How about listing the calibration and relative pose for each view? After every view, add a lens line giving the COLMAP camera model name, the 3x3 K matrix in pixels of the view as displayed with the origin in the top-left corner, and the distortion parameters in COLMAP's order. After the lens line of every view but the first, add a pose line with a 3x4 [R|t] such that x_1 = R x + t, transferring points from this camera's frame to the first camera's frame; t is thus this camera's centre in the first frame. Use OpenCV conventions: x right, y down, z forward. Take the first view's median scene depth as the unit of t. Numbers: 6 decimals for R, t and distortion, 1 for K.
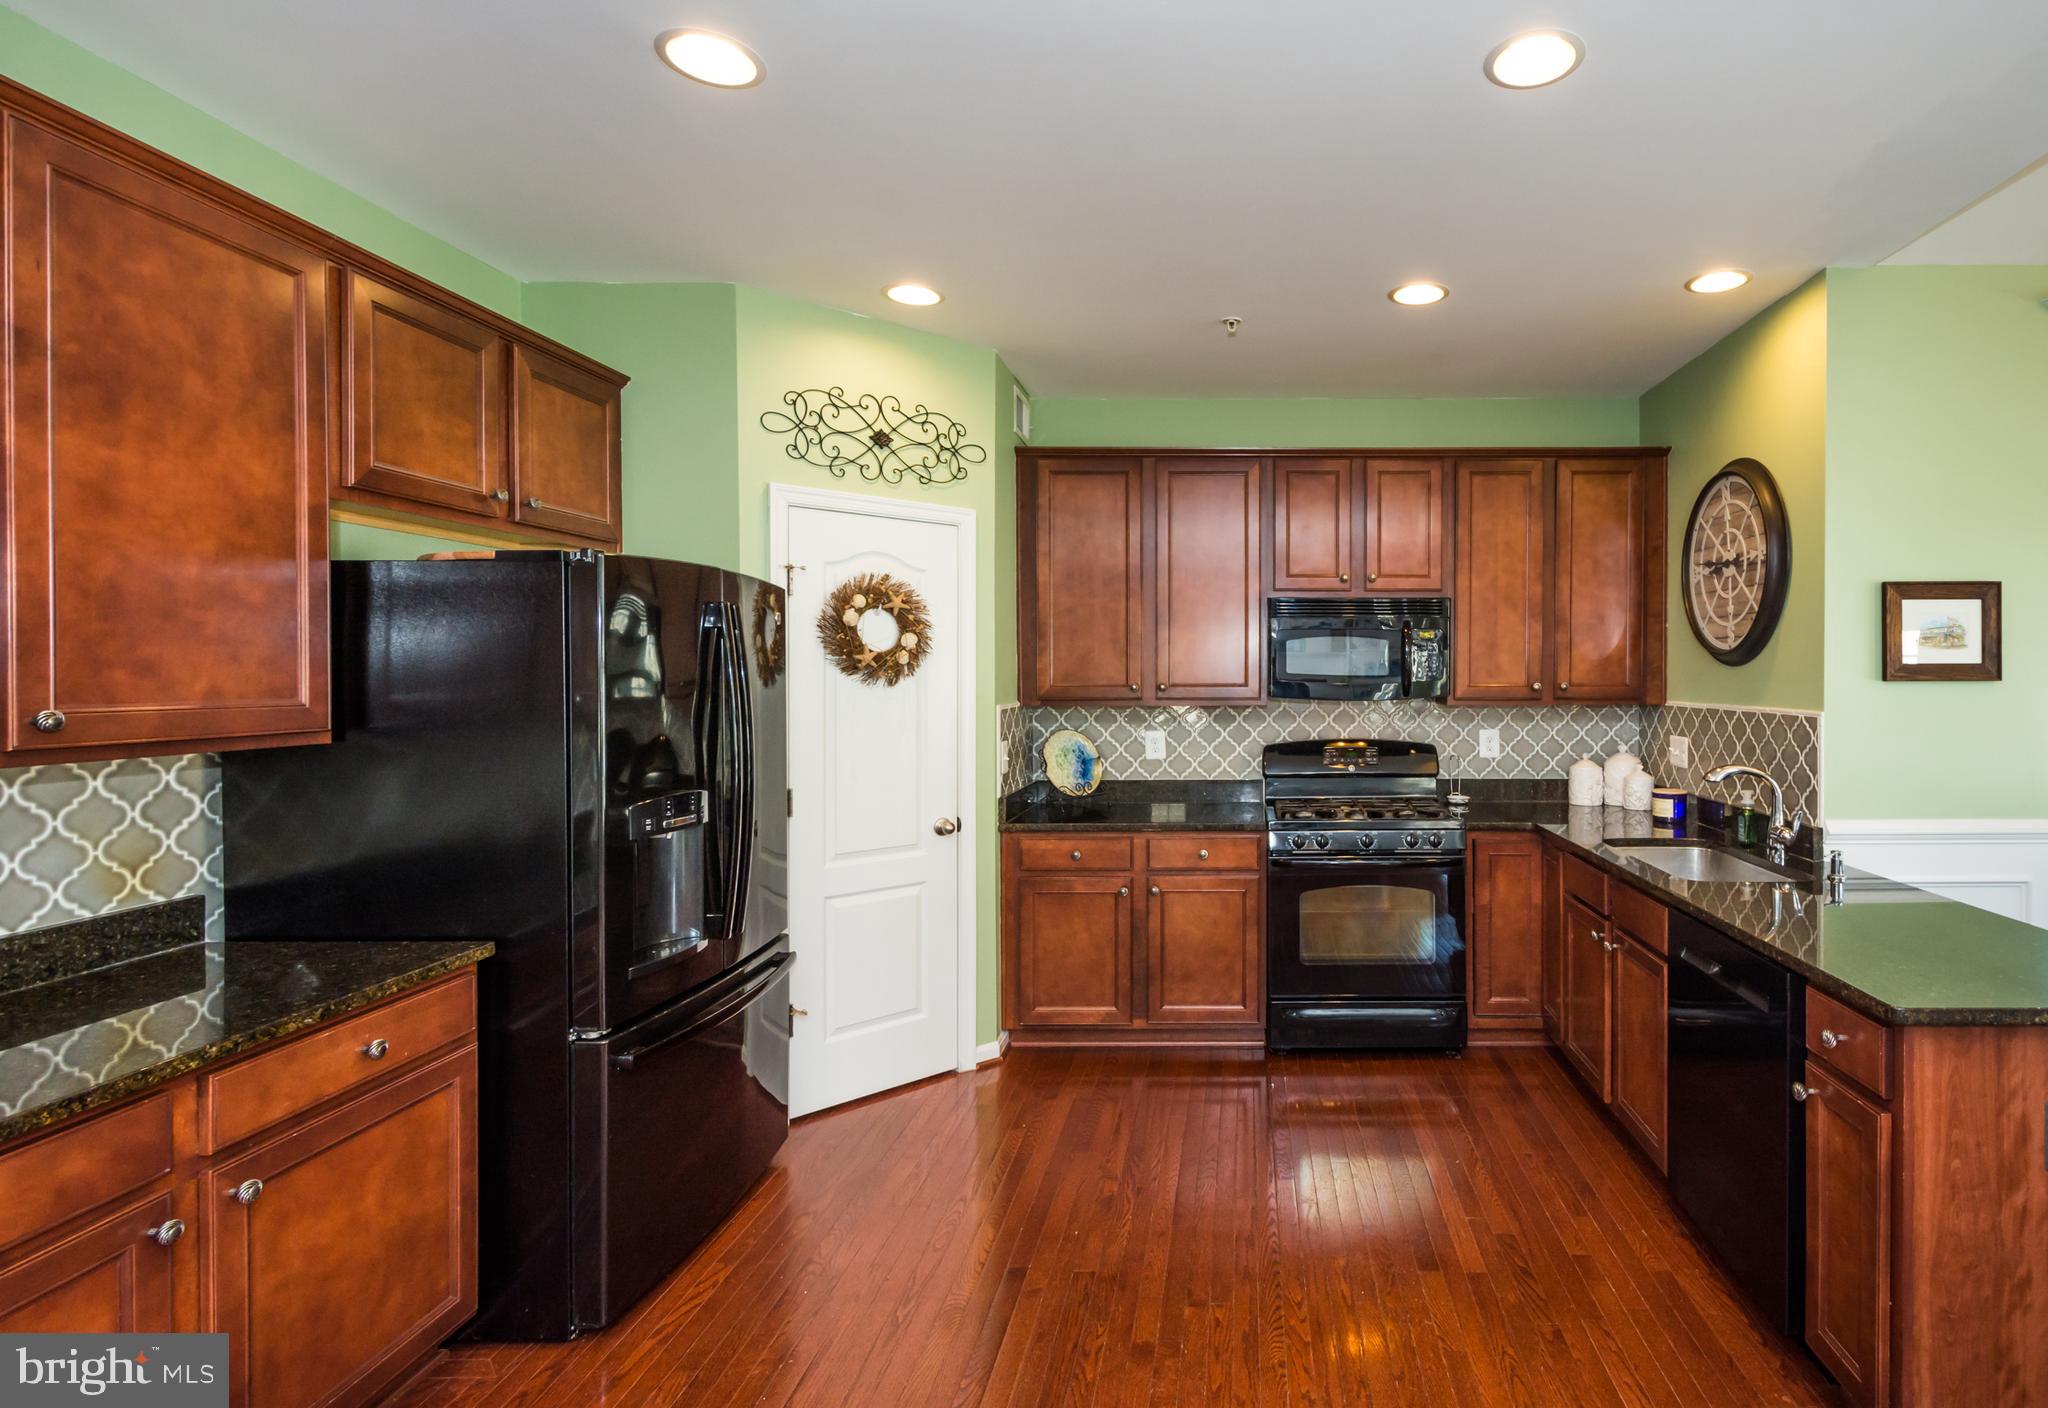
lens RADIAL K [[990.6, 0, 1255.5], [0, 990.6, 686.1], [0, 0, 1]] dist [0.006402, -0.001018]
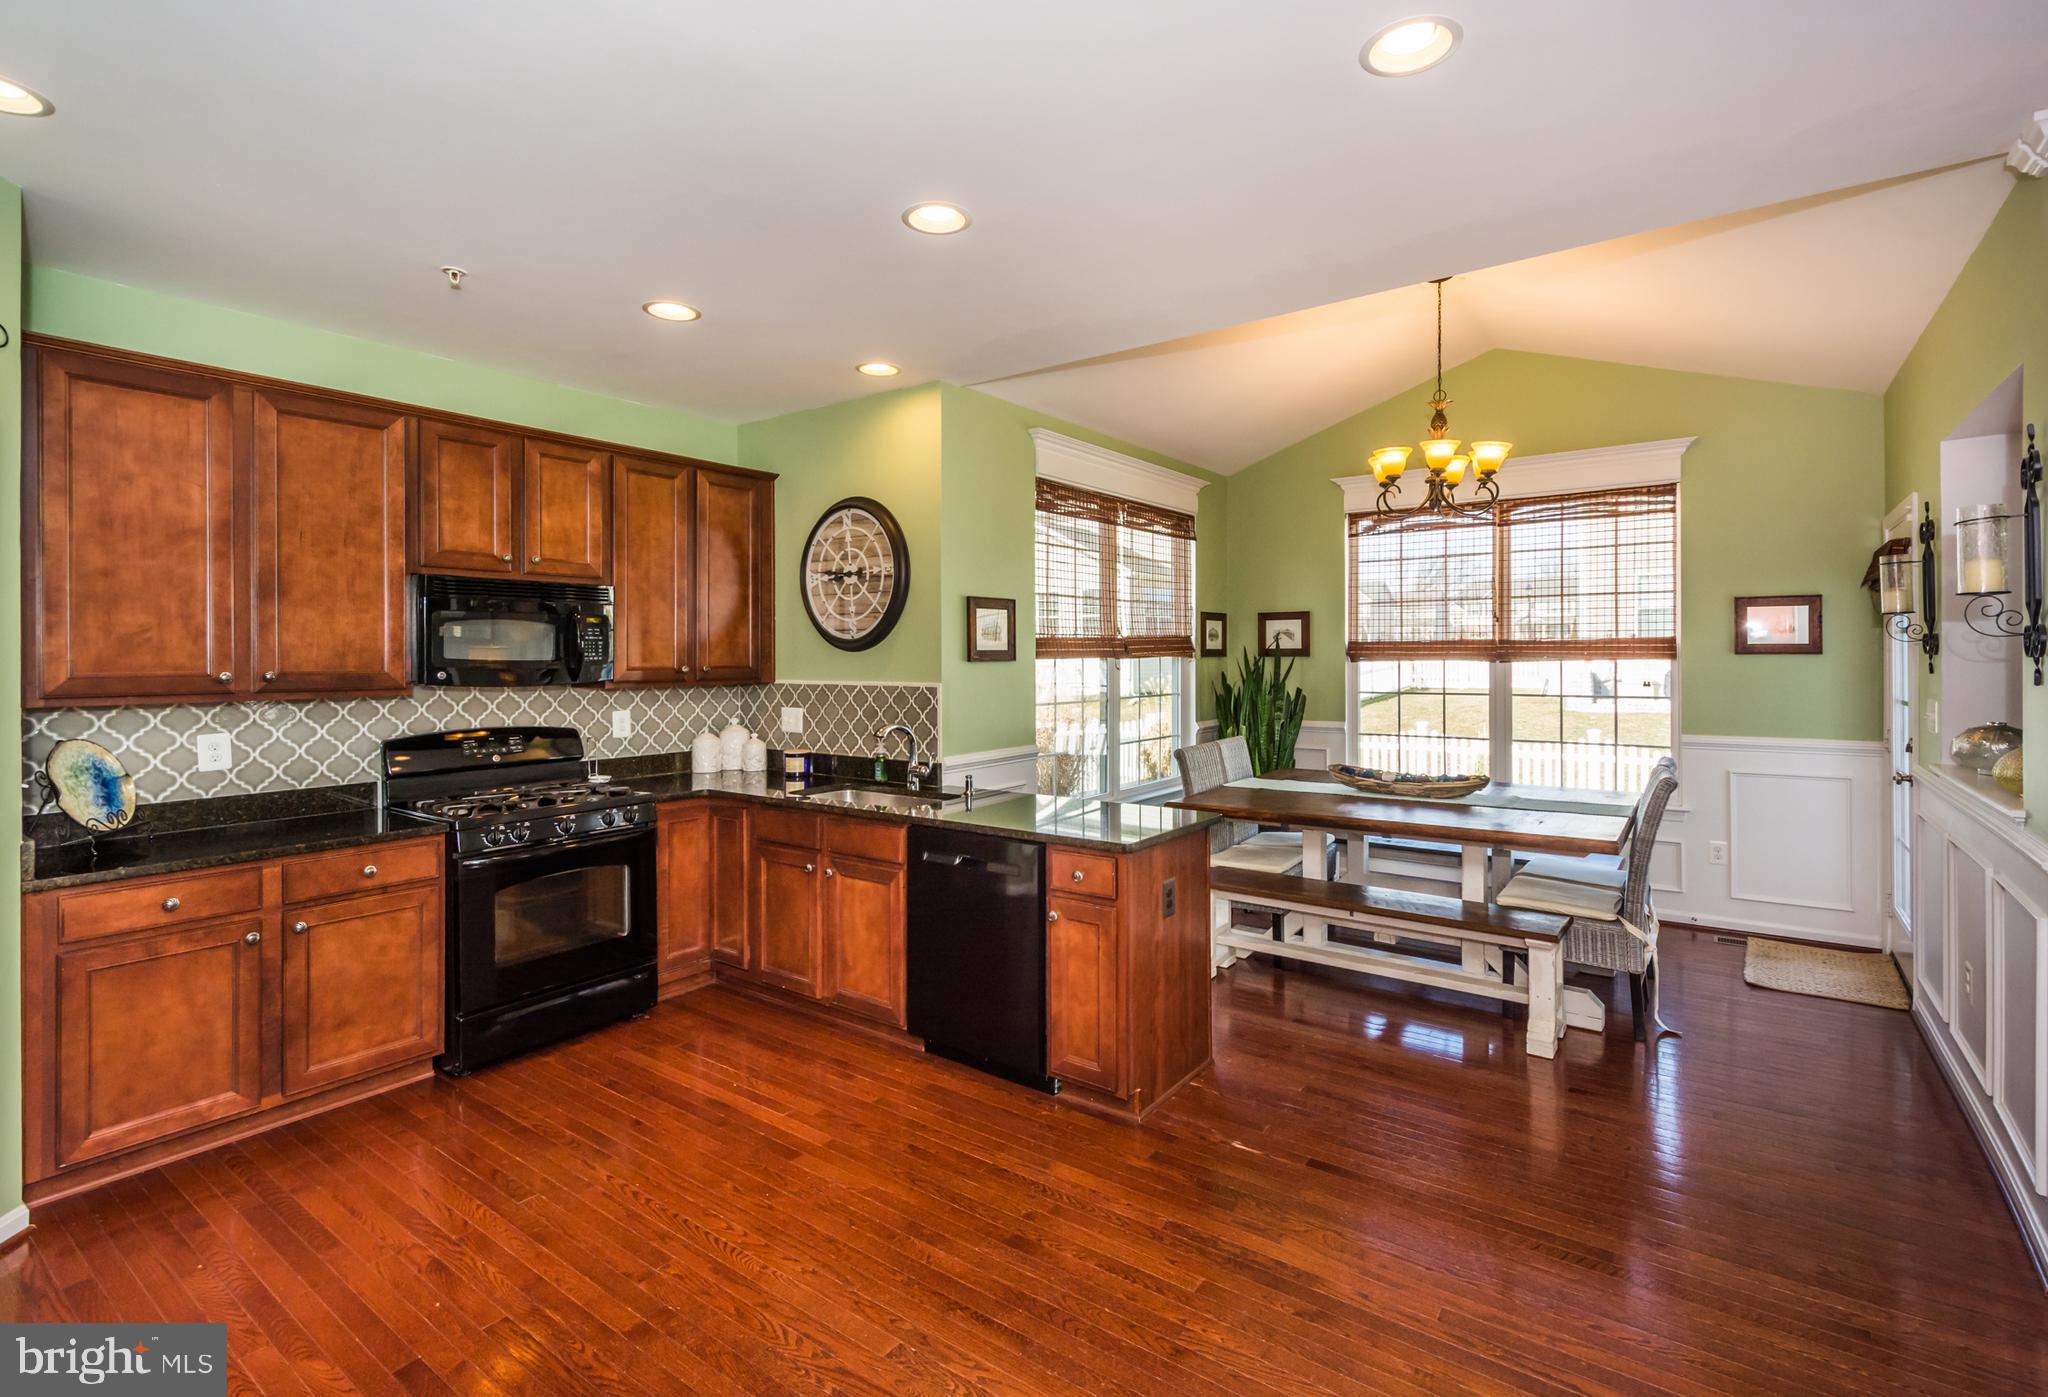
lens RADIAL K [[942.8, 0, 1024.1], [0, 942.8, 656.0], [0, 0, 1]] dist [0.001320, 0.000138]
pose [[0.594234, -0.002189, 0.804290, -0.404186], [0.013854, 0.999876, -0.007514, -0.001670], [-0.804173, 0.015608, 0.594190, 0.067749]]
